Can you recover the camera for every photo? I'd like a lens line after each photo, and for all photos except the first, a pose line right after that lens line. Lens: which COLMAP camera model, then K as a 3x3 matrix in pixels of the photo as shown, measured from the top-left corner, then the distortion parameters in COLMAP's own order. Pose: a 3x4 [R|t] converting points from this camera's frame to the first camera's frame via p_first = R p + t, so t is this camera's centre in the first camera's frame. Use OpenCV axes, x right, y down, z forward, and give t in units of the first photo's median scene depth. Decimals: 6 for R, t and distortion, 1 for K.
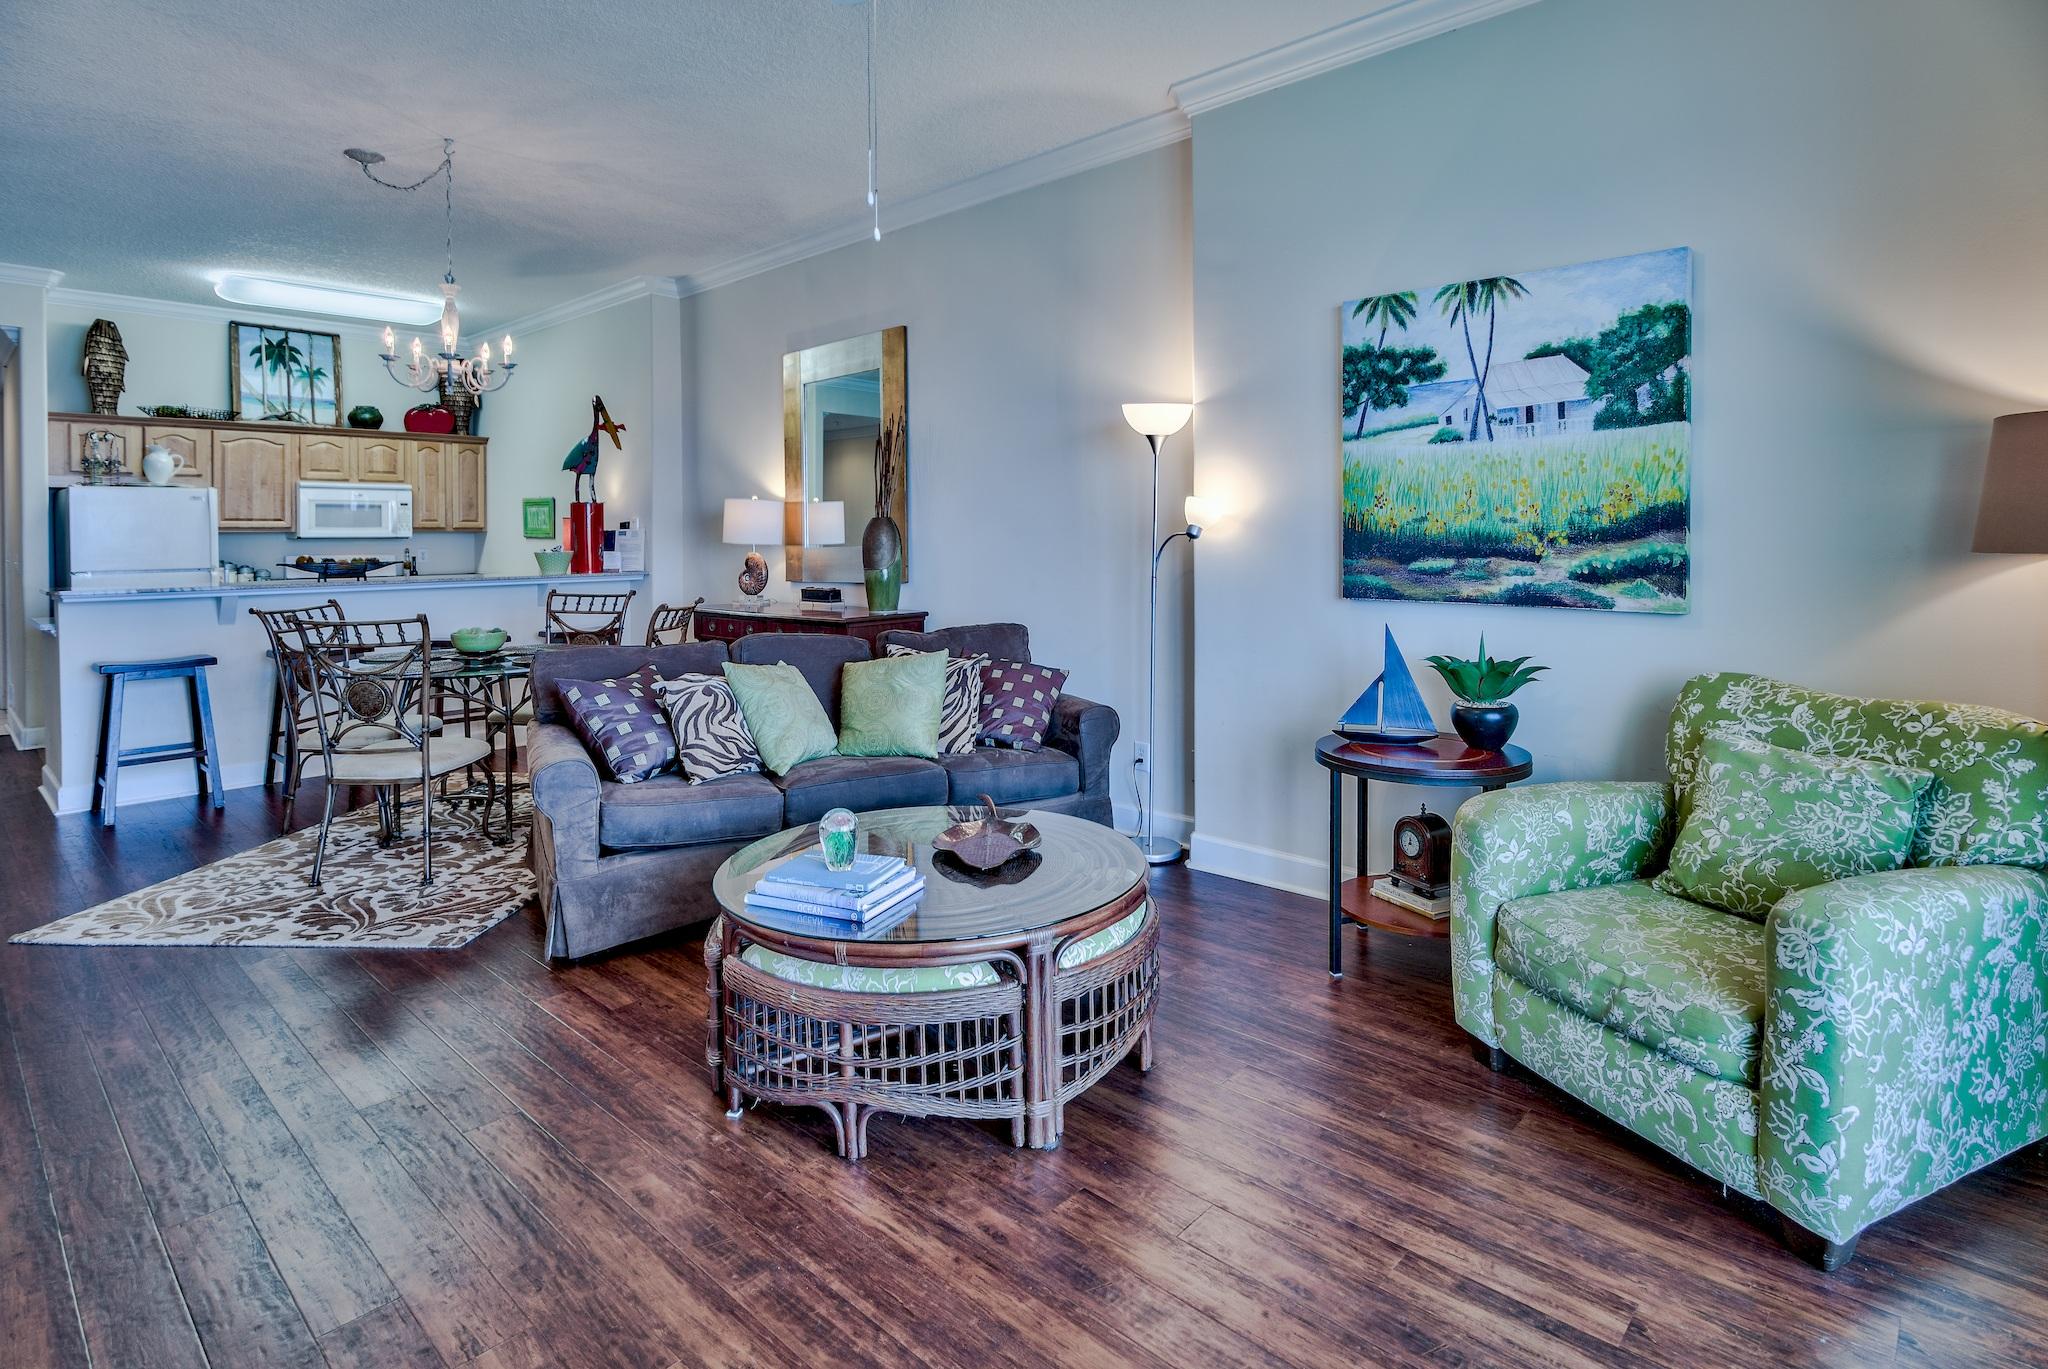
lens RADIAL K [[1037.6, 0, 1015.3], [0, 1037.6, 542.9], [0, 0, 1]] dist [0.002301, -0.000535]
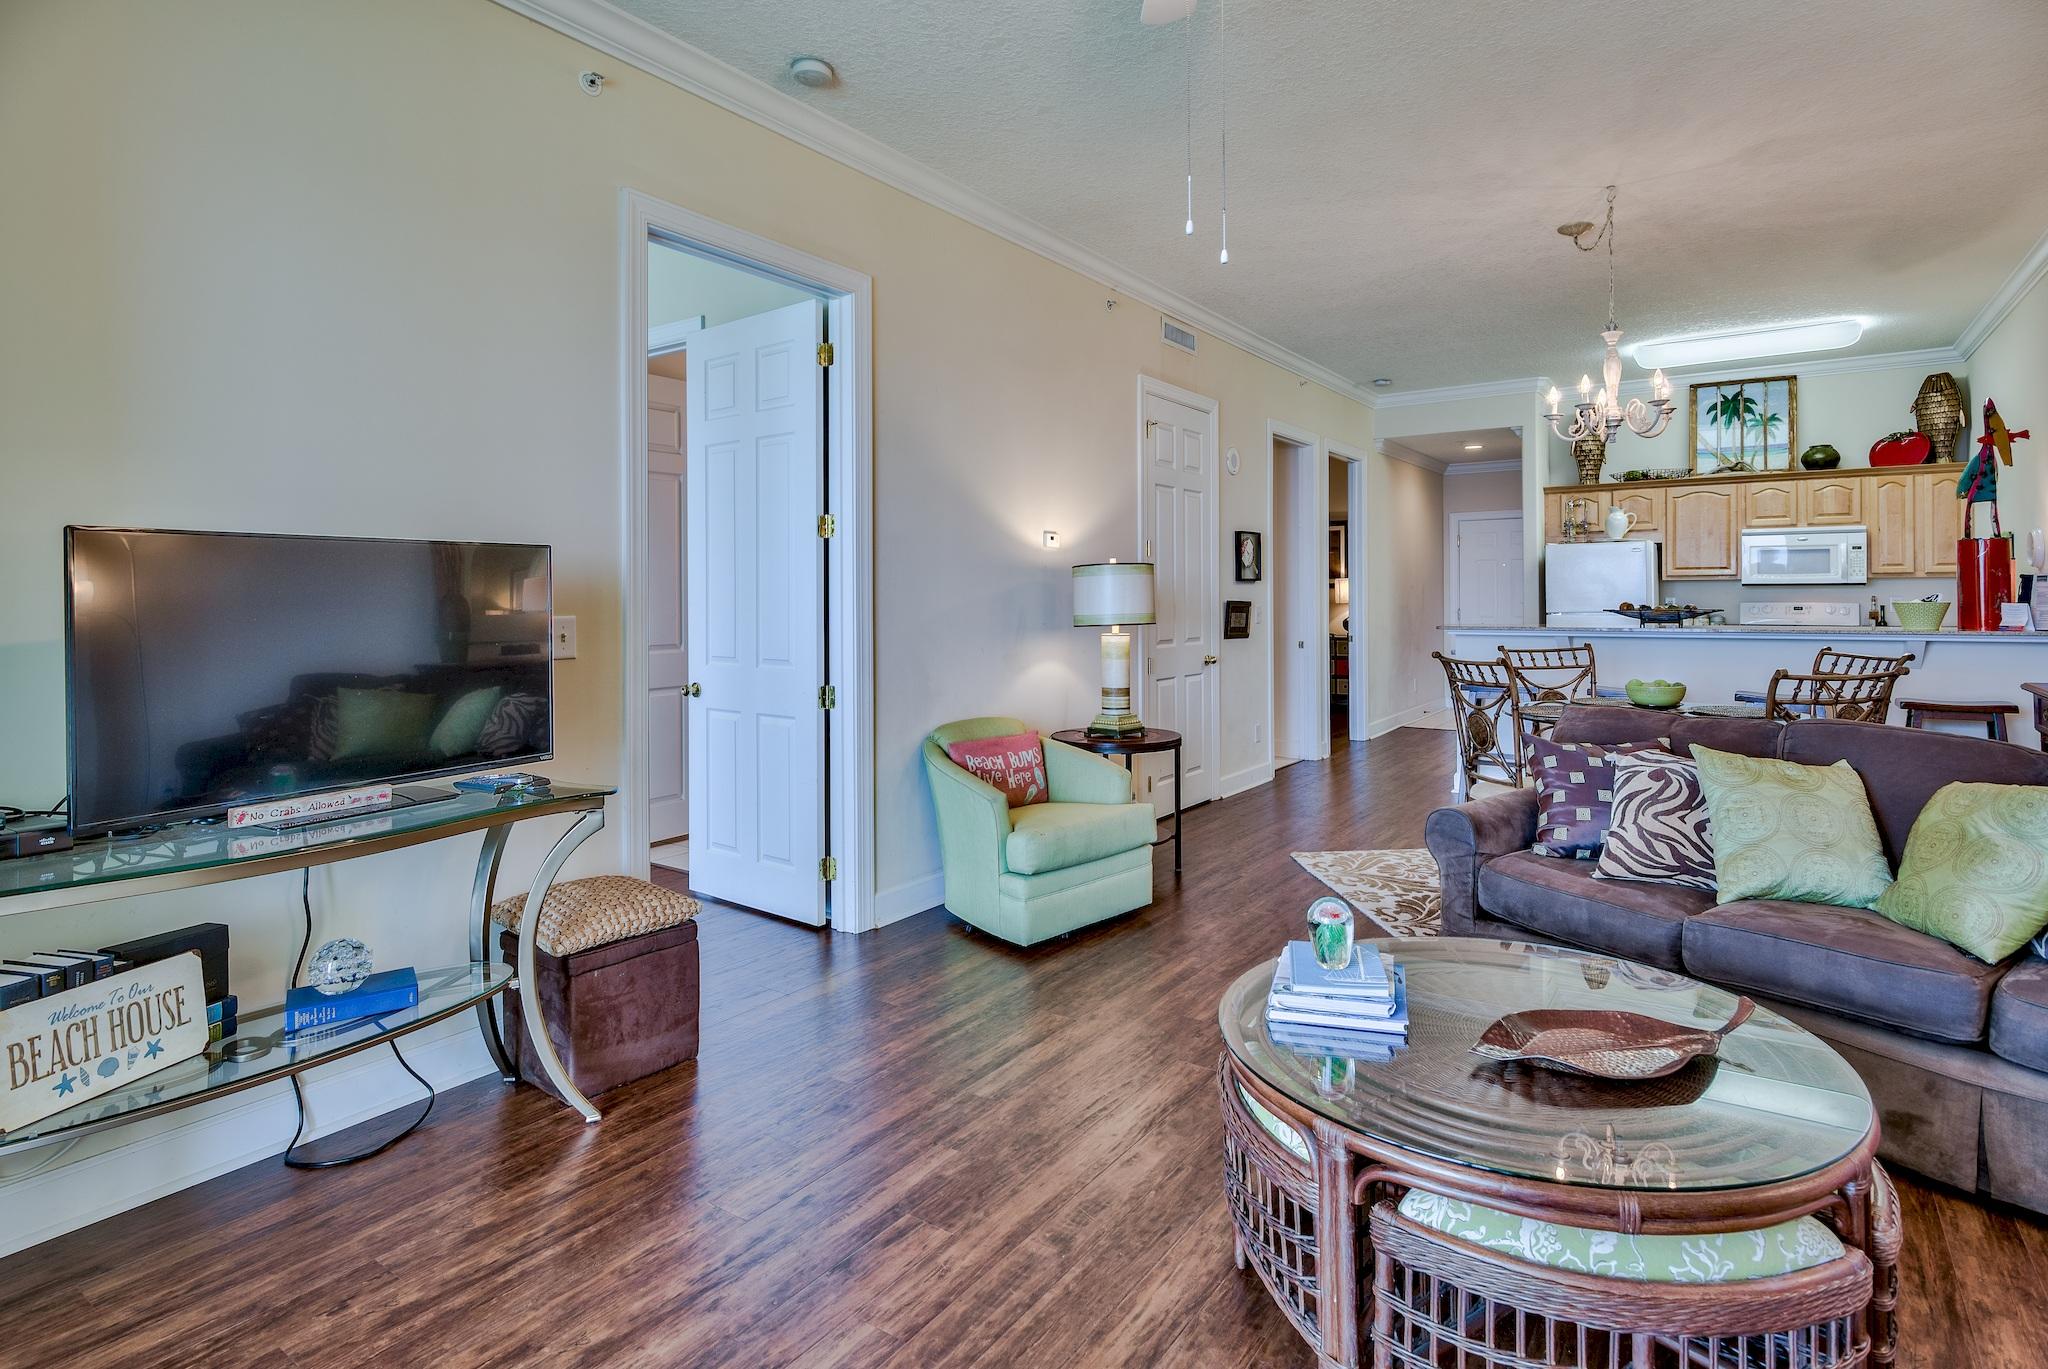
lens RADIAL K [[1037.6, 0, 1088.7], [0, 1037.6, 583.3], [0, 0, 1]] dist [0.002301, -0.000535]
pose [[0.180876, -0.004208, -0.983497, 0.431355], [-0.000844, 0.999990, -0.004434, -0.003689], [0.983506, 0.001632, 0.180870, 0.415777]]
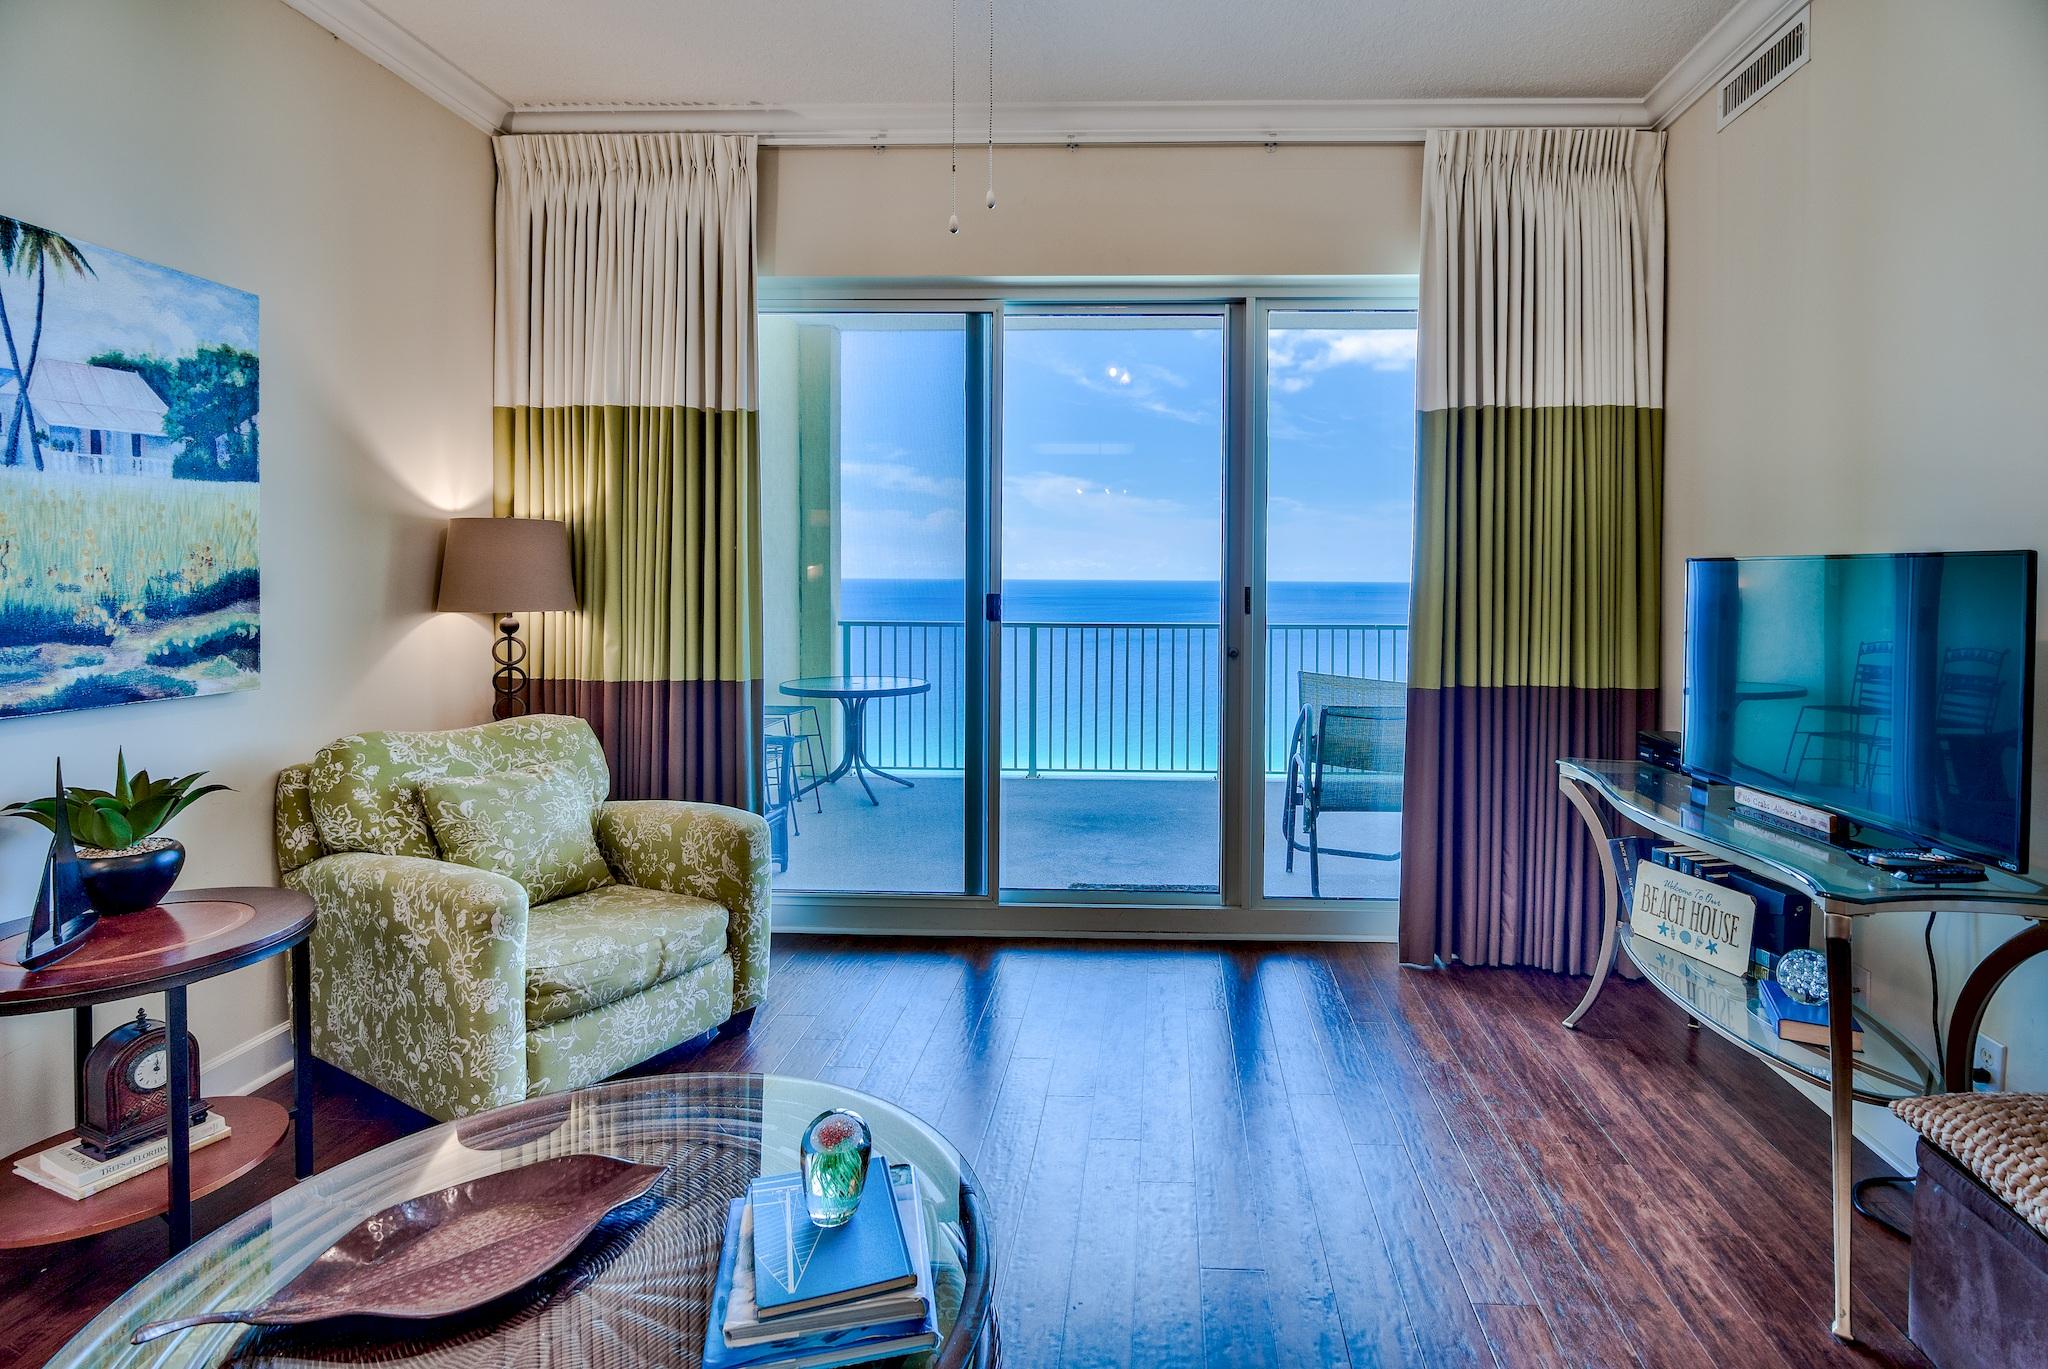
lens RADIAL K [[1037.6, 0, 1130.5], [0, 1037.6, 594.5], [0, 0, 1]] dist [0.002301, -0.000535]
pose [[-0.660978, -0.011246, 0.750321, -0.454286], [0.003487, 0.999831, 0.018057, -0.024293], [-0.750397, 0.014552, -0.660827, 0.812595]]
